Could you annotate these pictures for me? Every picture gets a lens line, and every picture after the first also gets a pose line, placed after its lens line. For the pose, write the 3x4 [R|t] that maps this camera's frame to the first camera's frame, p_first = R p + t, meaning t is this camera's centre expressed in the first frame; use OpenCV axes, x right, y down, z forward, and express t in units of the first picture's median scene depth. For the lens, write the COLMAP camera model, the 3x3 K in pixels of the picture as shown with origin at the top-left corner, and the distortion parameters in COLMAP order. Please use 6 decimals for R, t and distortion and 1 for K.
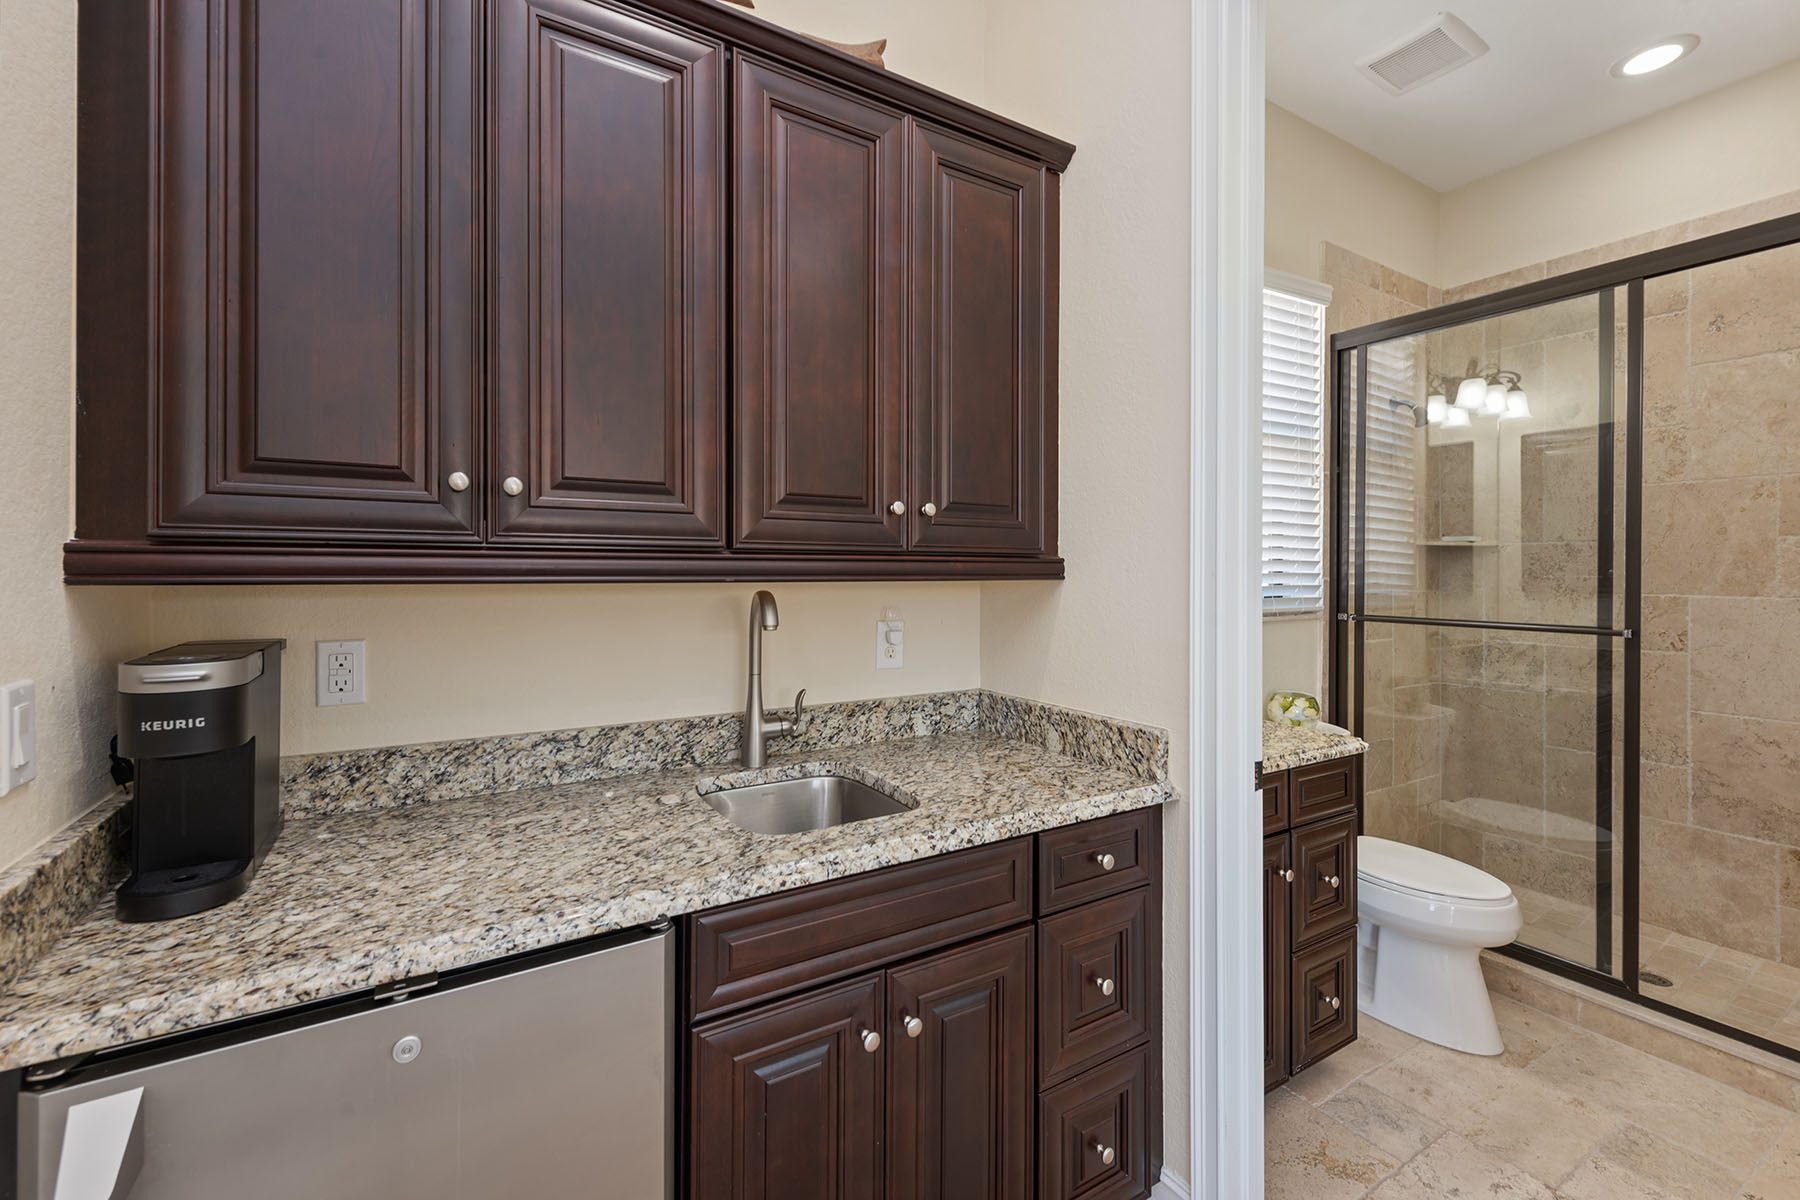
lens RADIAL K [[743.4, 0, 894.7], [0, 743.4, 573.3], [0, 0, 1]] dist [-0.000631, -0.001182]
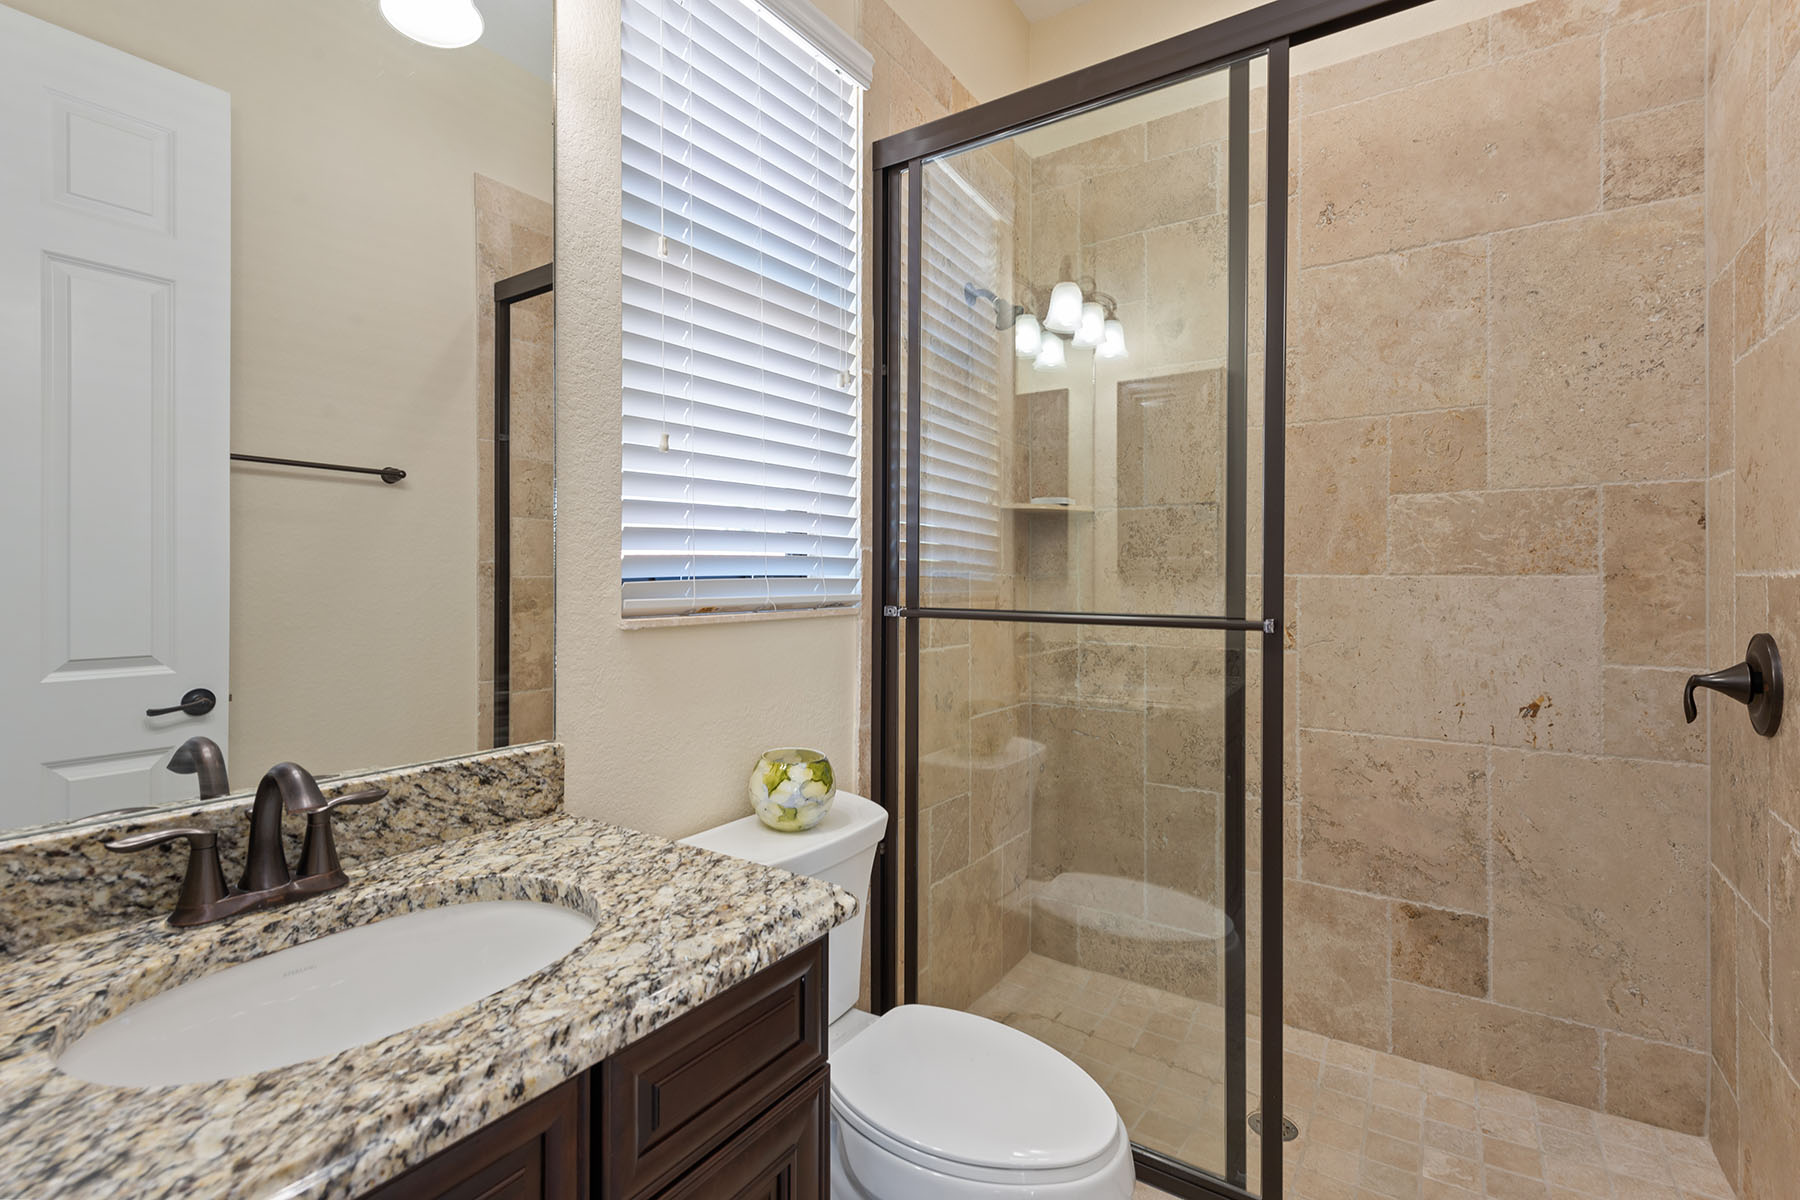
lens RADIAL K [[808.1, 0, 897.1], [0, 808.1, 578.3], [0, 0, 1]] dist [-0.002135, -0.000369]
pose [[0.901633, 0.002330, 0.432495, 0.323420], [-0.001158, 0.999995, -0.002973, 0.033612], [-0.432500, 0.002180, 0.901631, 0.404362]]
